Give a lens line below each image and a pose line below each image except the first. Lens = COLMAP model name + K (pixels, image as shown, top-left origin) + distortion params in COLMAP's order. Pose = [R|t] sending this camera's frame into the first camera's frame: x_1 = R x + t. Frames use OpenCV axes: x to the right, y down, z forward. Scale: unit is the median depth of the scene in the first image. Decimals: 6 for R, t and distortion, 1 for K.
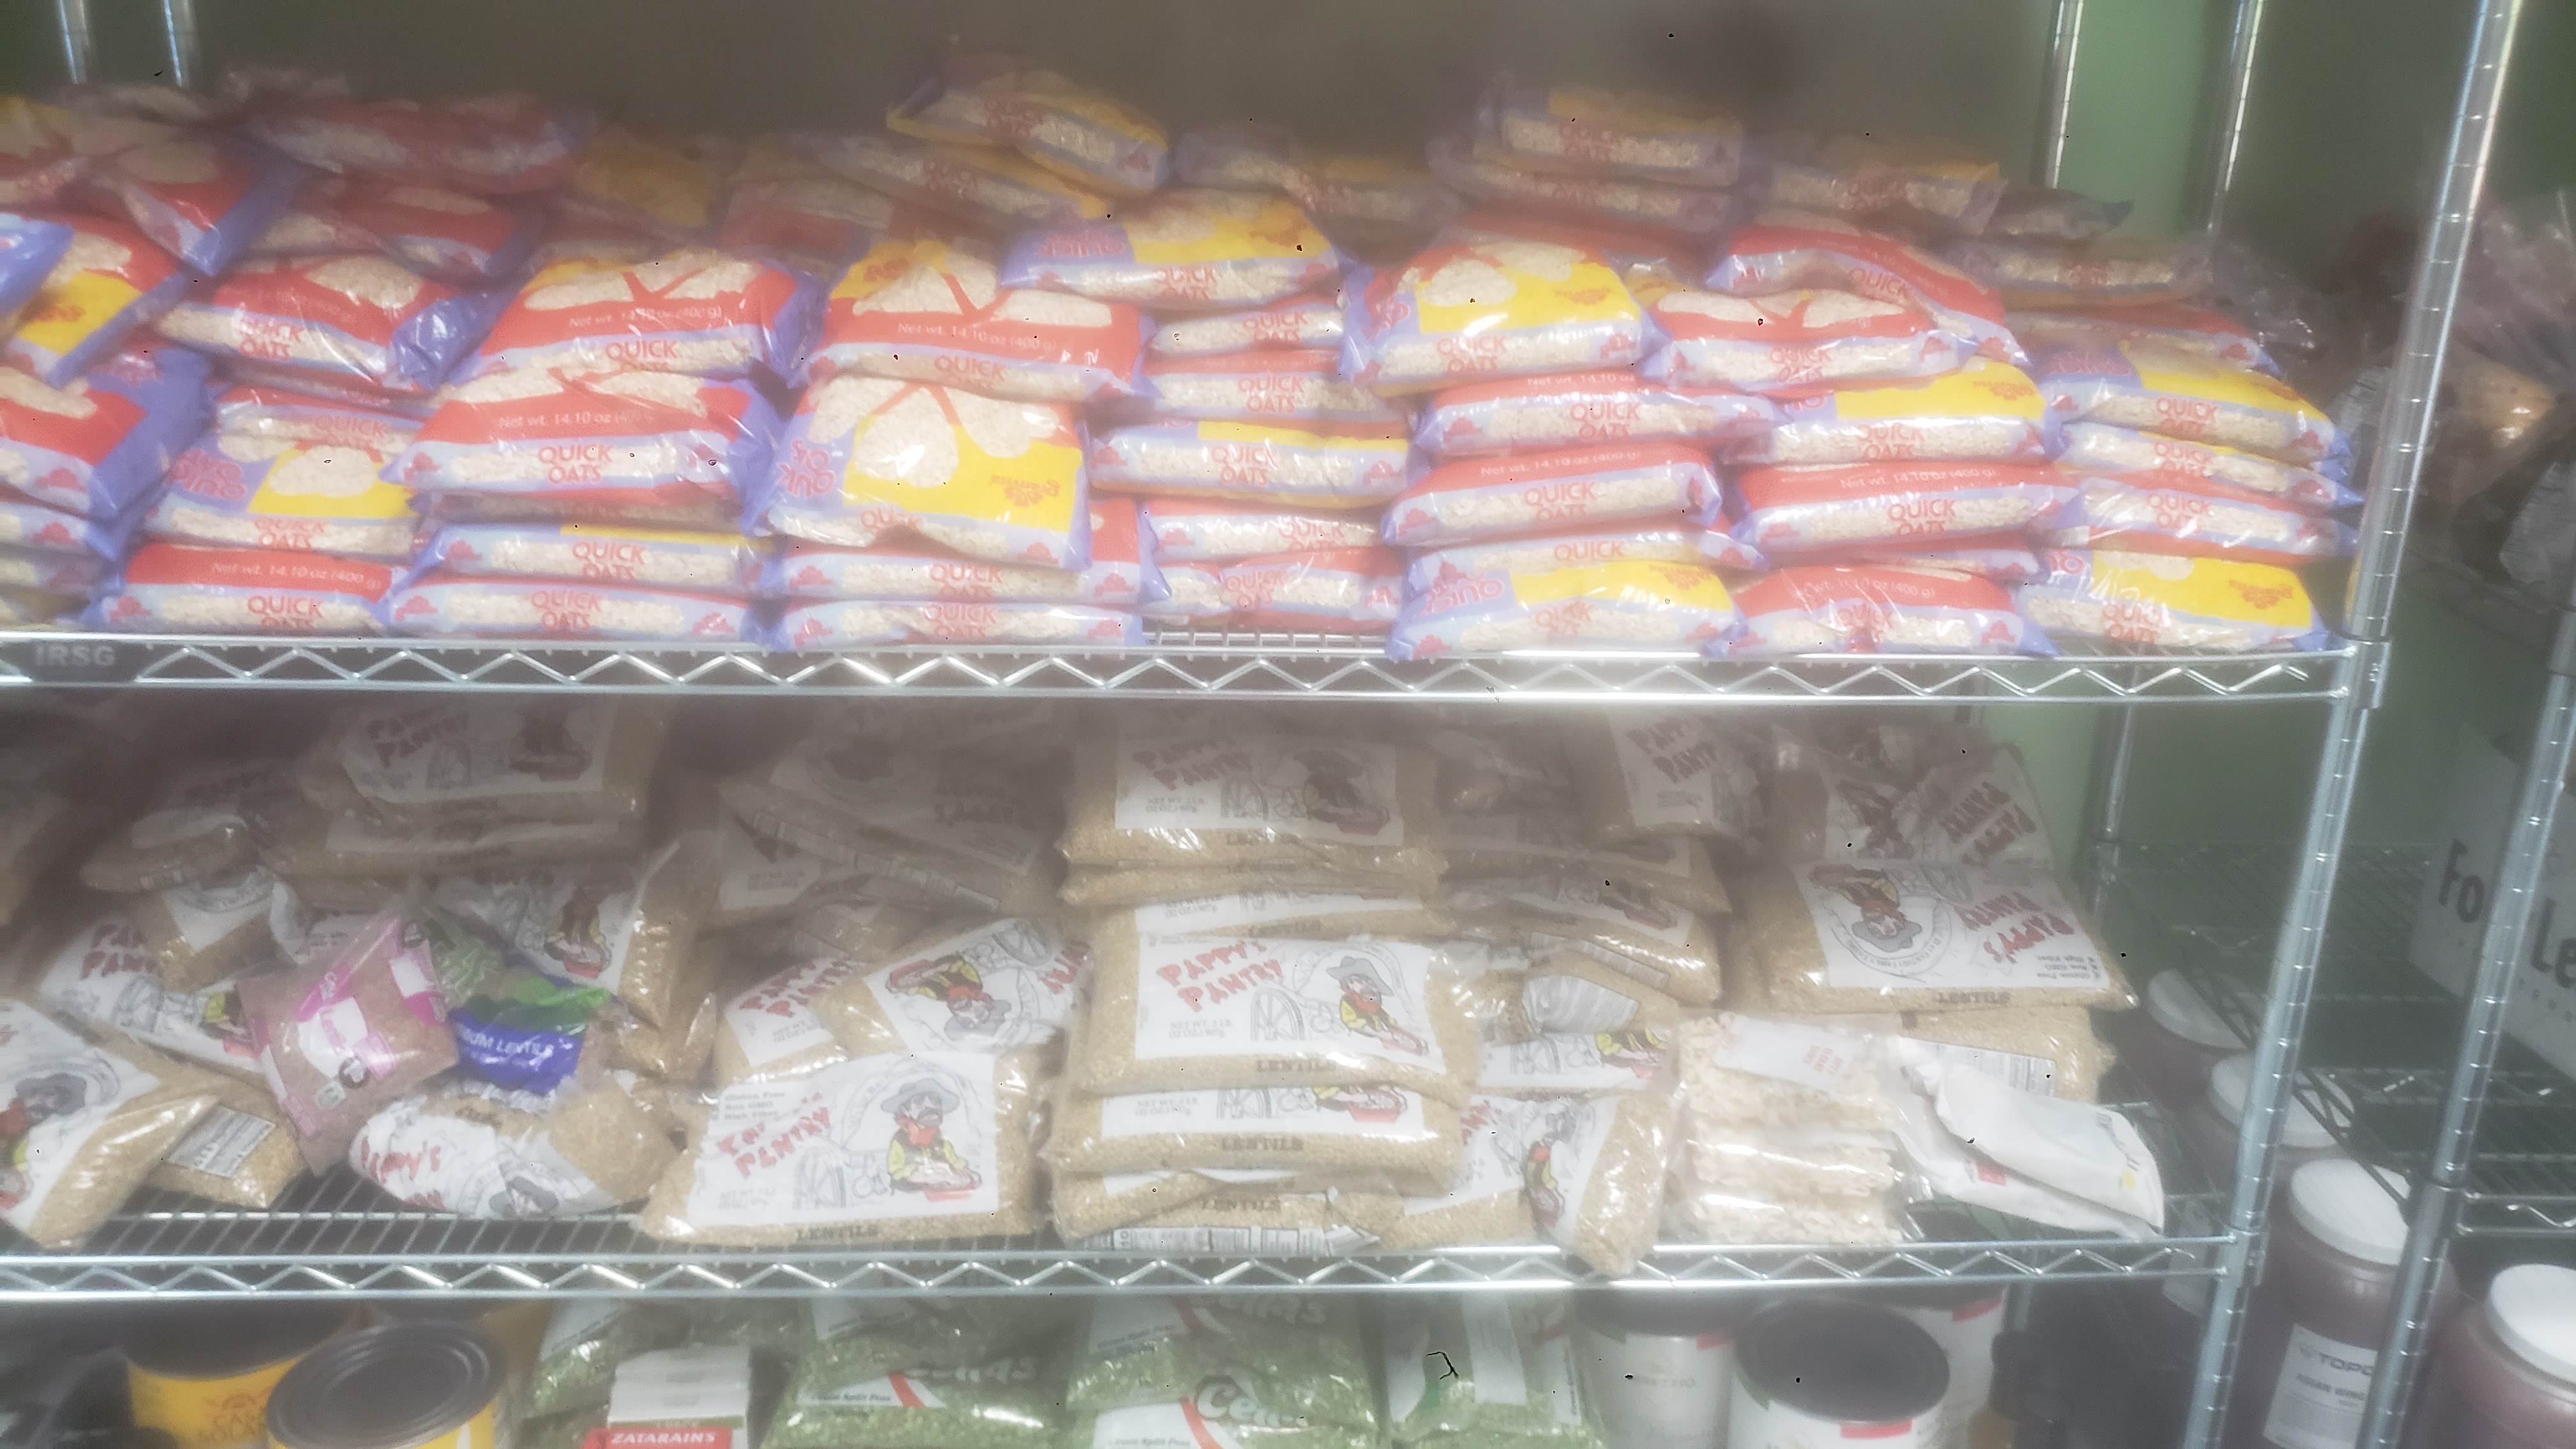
lens RADIAL K [[2035.9, 0, 1288.0], [0, 2035.9, 724.5], [0, 0, 1]] dist [-0.005535, 0.041923]
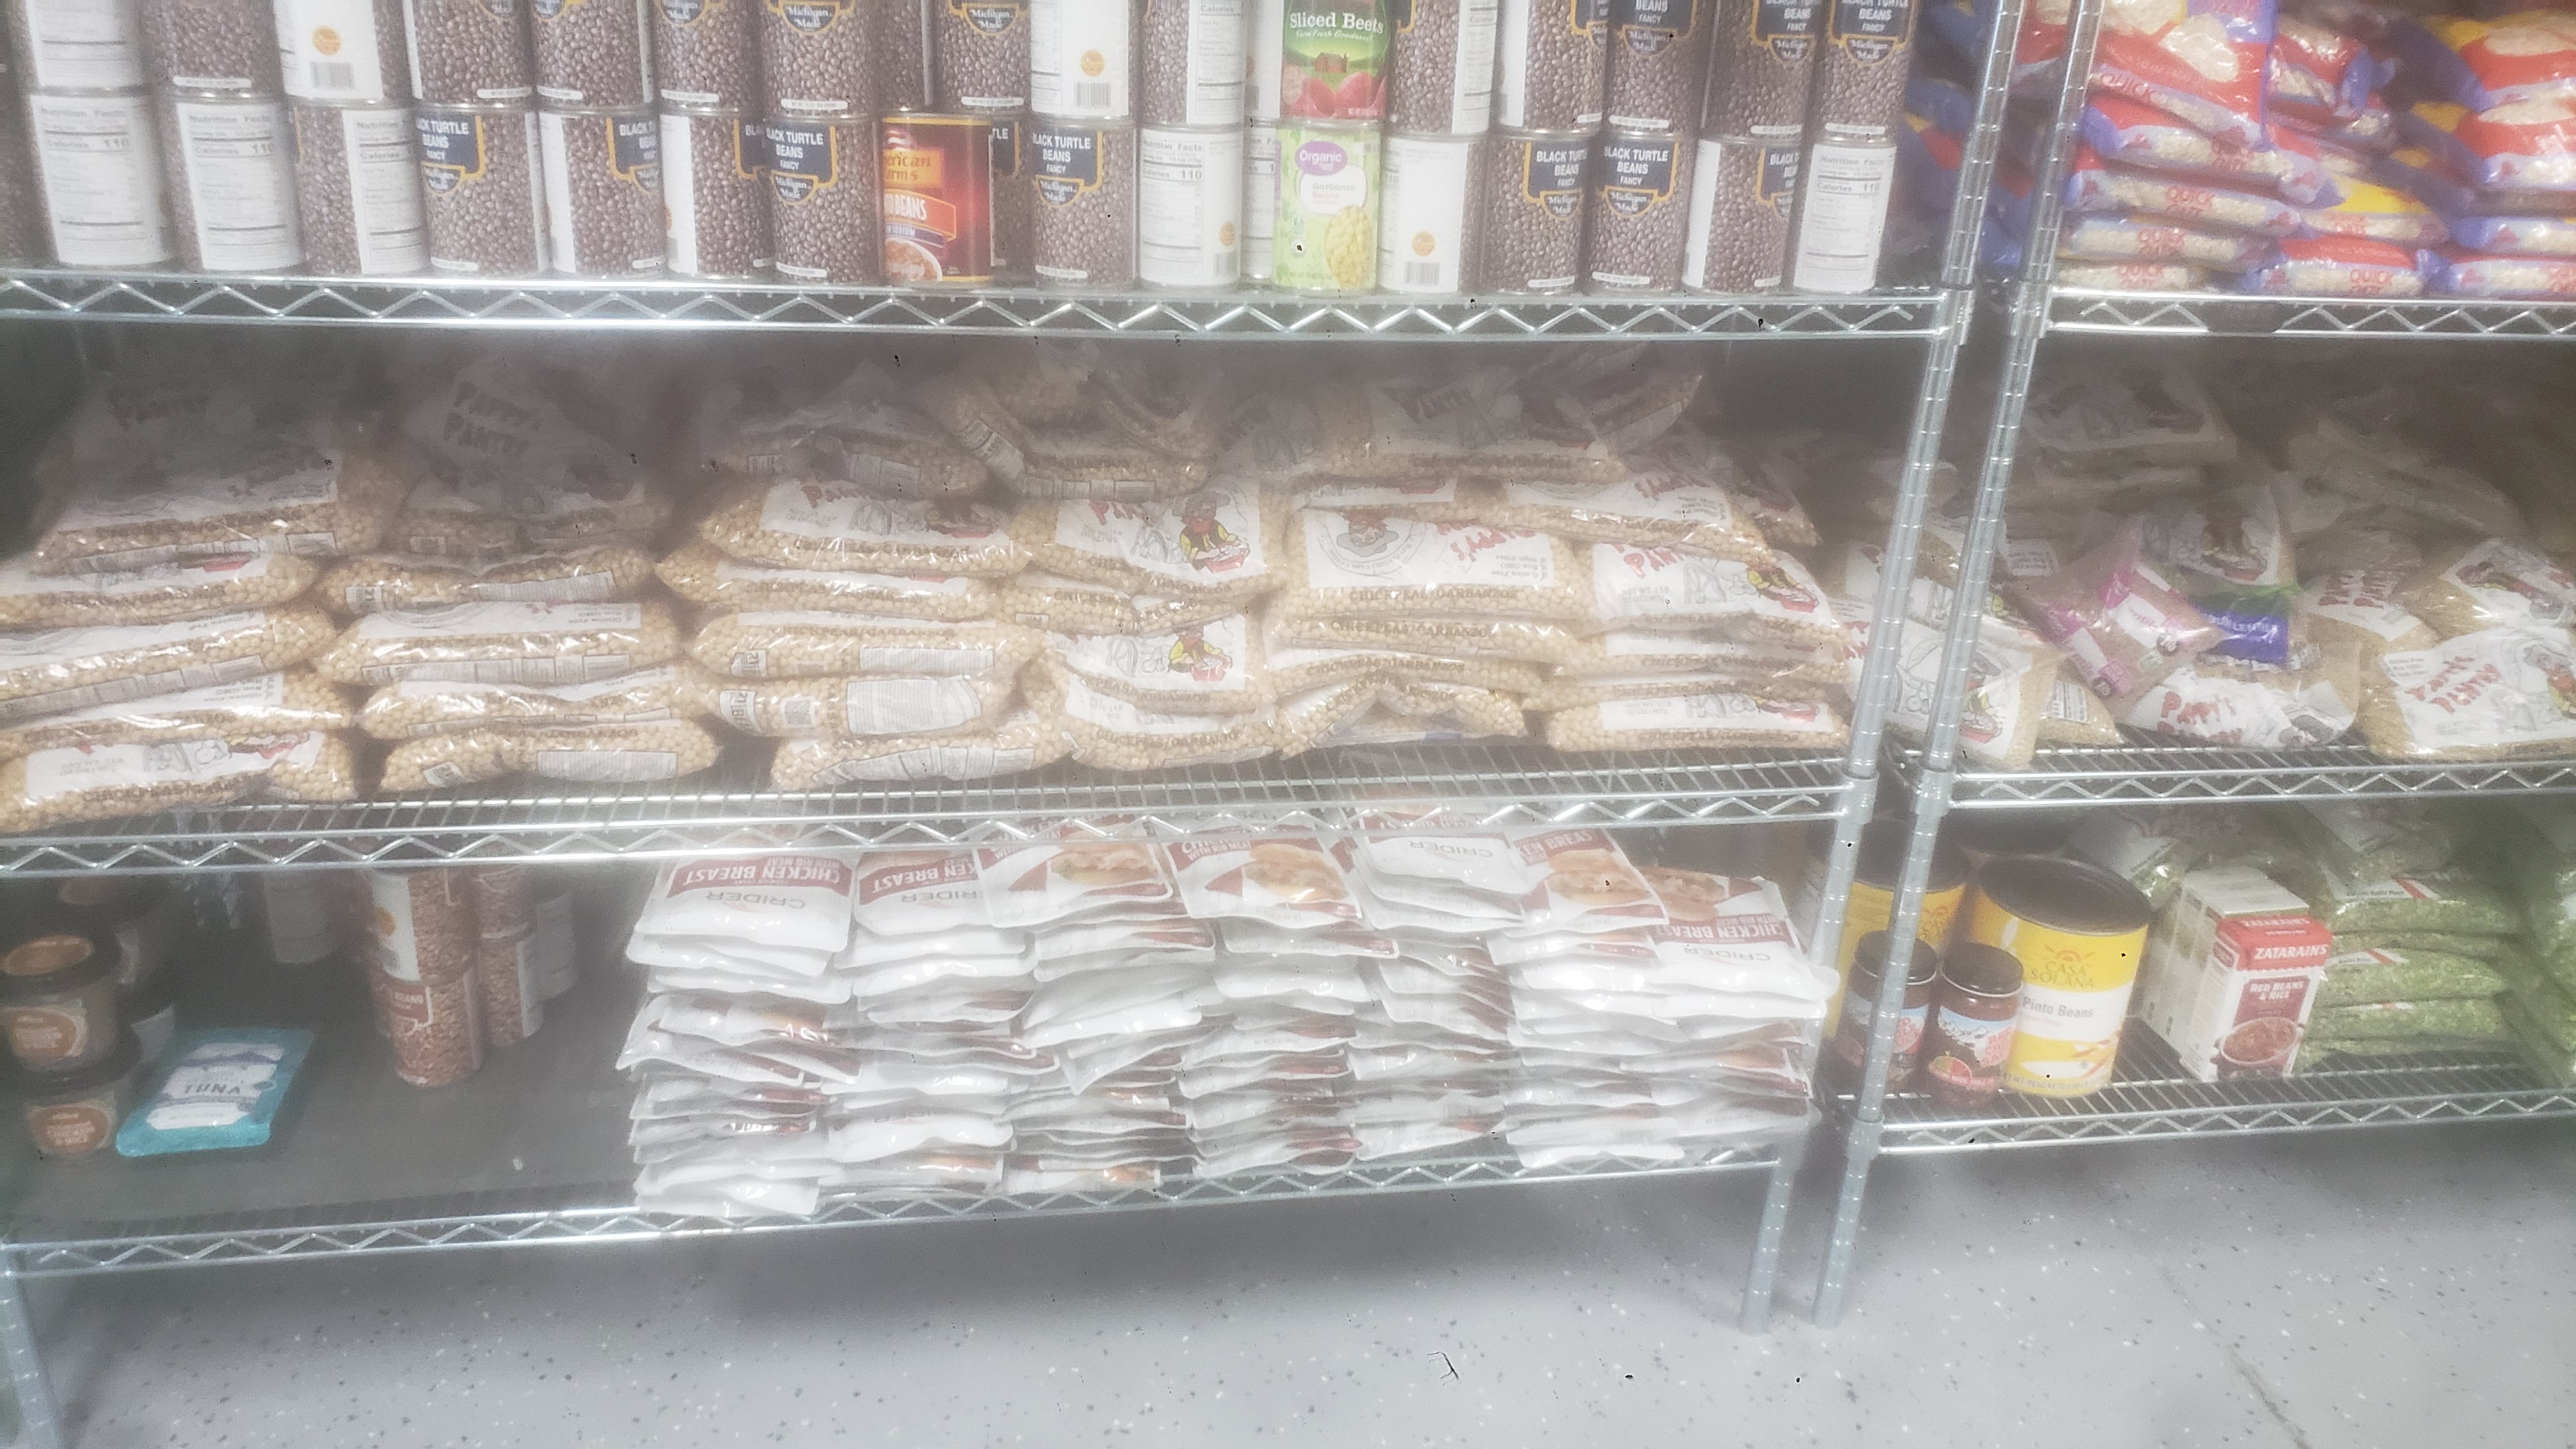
lens RADIAL K [[2035.9, 0, 1288.0], [0, 2035.9, 724.5], [0, 0, 1]] dist [-0.005535, 0.041923]
pose [[0.991695, -0.022790, 0.126575, -1.285421], [0.009430, 0.994410, 0.105161, 0.082625], [-0.128264, -0.103094, 0.986367, -0.266559]]
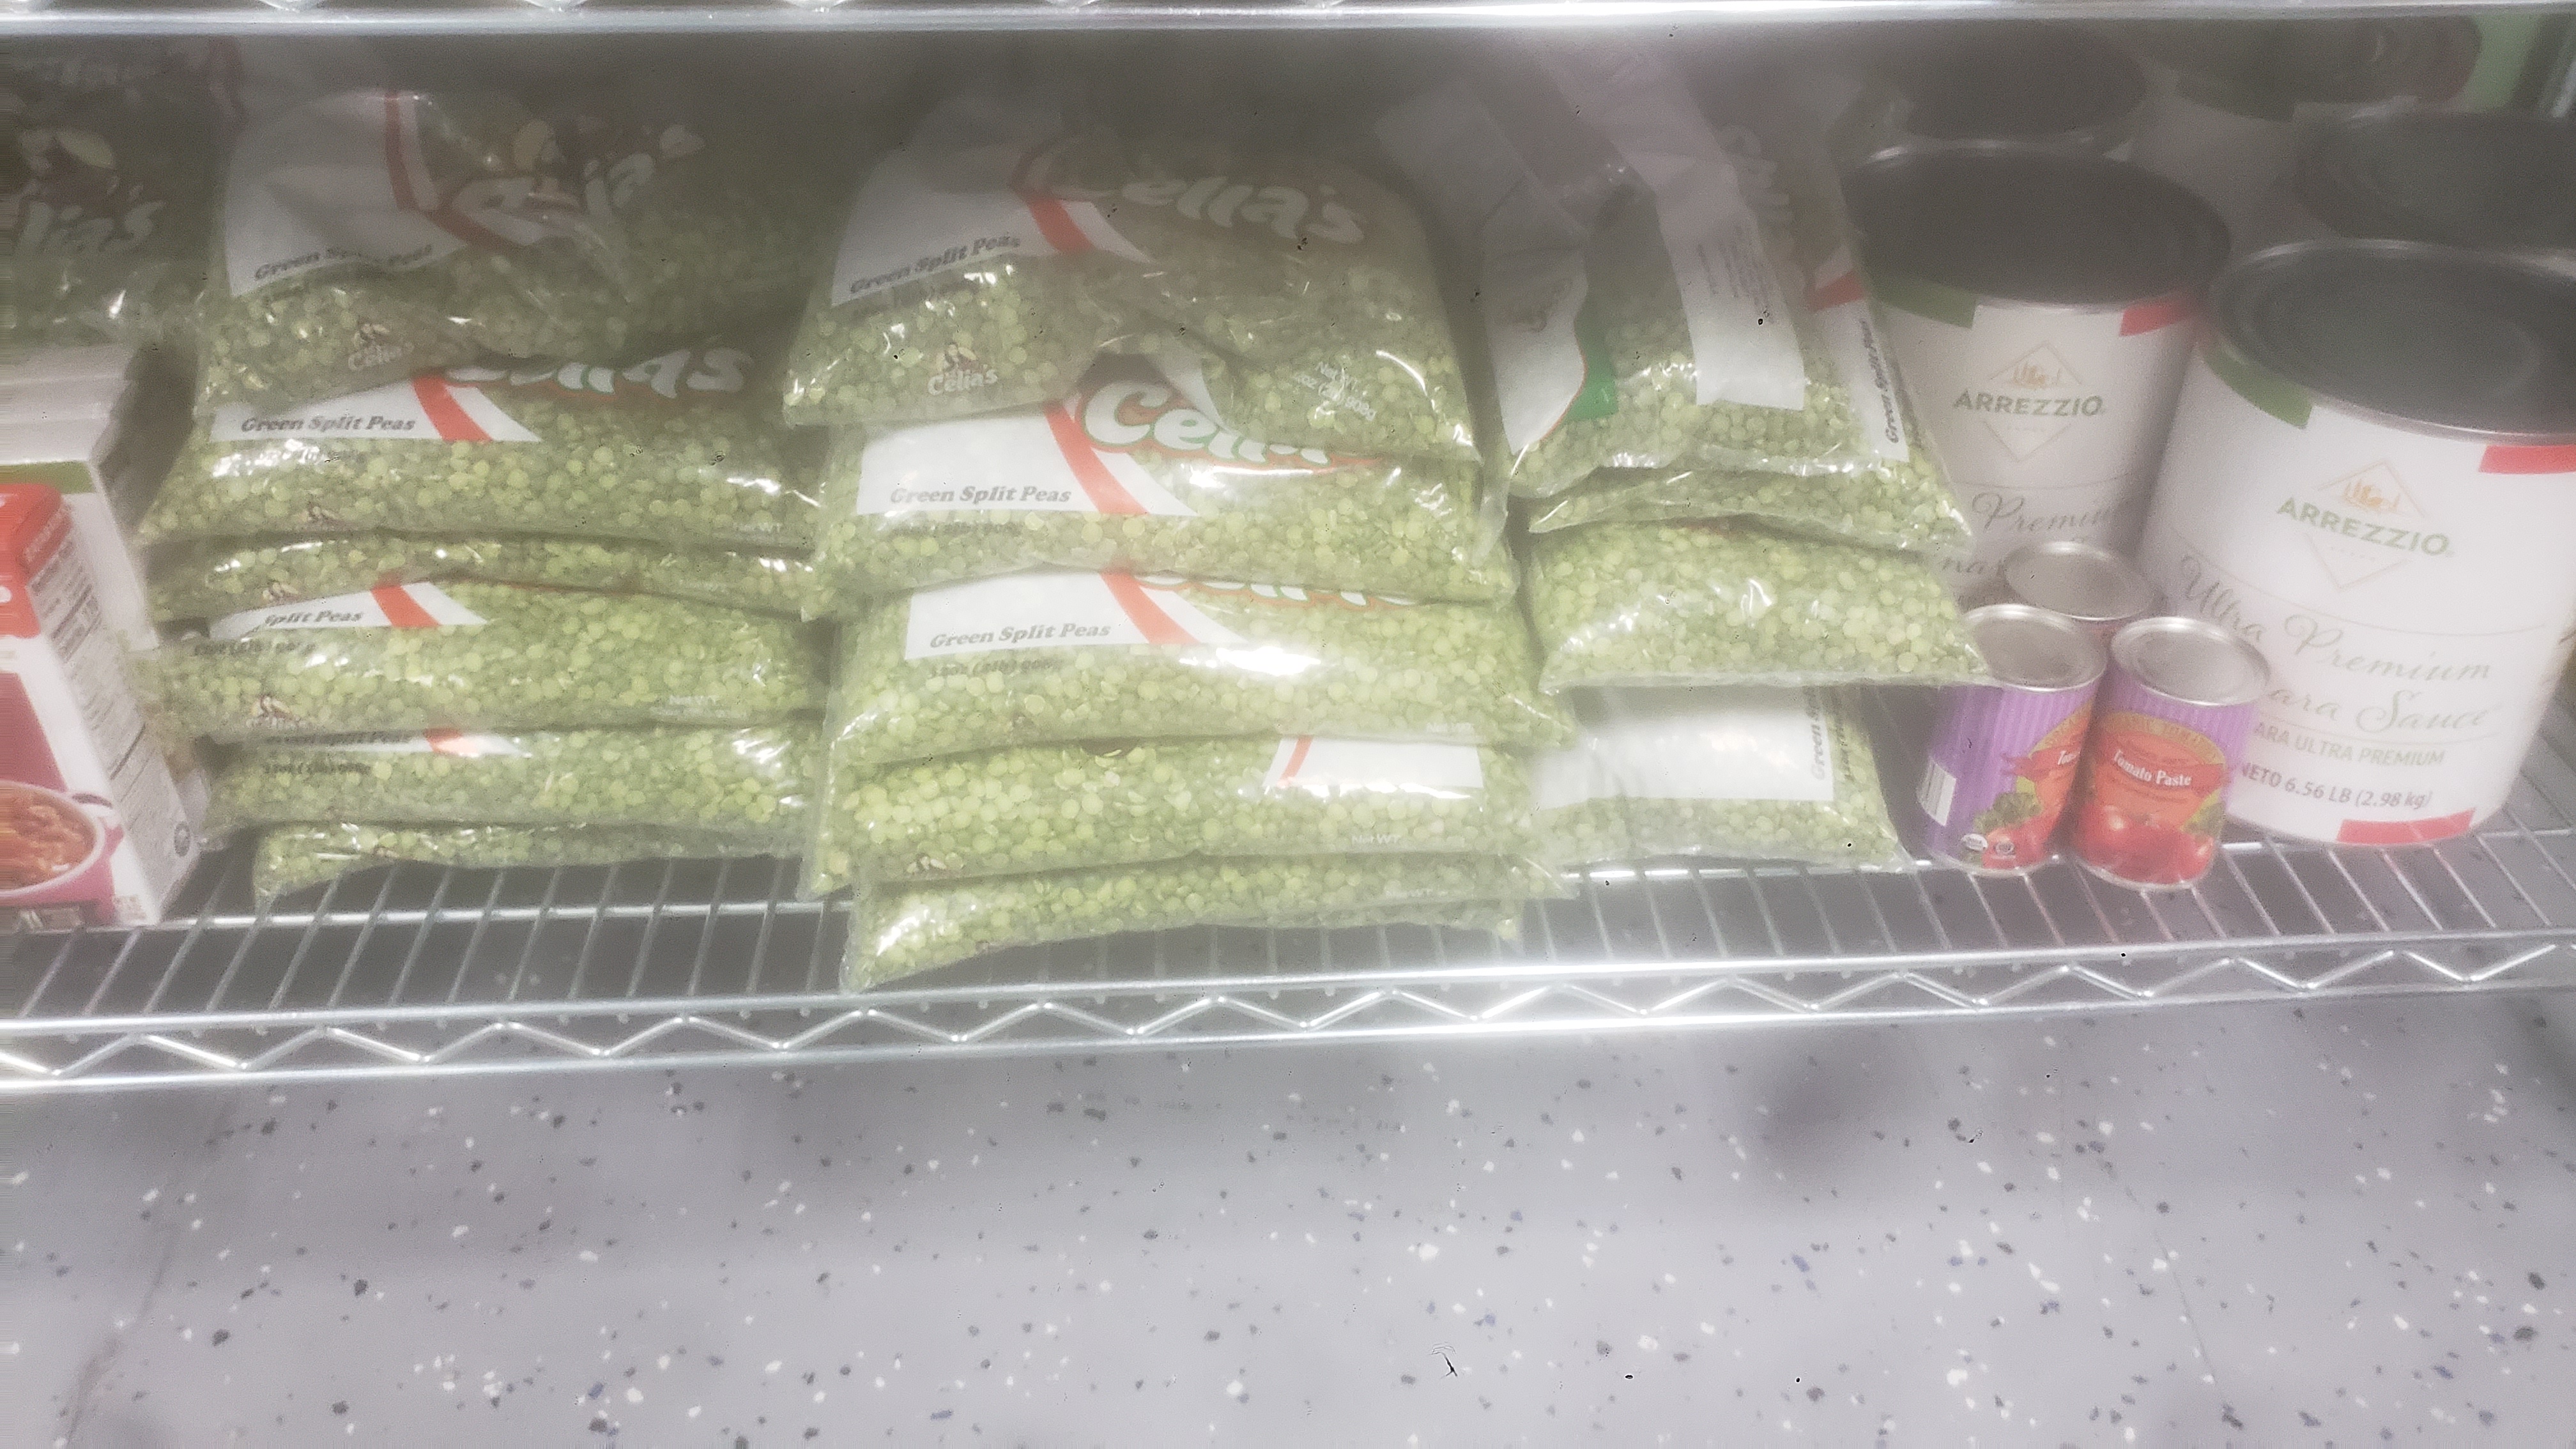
lens RADIAL K [[2035.9, 0, 1288.0], [0, 2035.9, 724.5], [0, 0, 1]] dist [-0.005535, 0.041923]
pose [[0.999792, -0.018327, 0.008929, -0.004938], [0.014663, 0.950751, 0.309608, 0.300262], [-0.014163, -0.309412, 0.950822, 0.633898]]
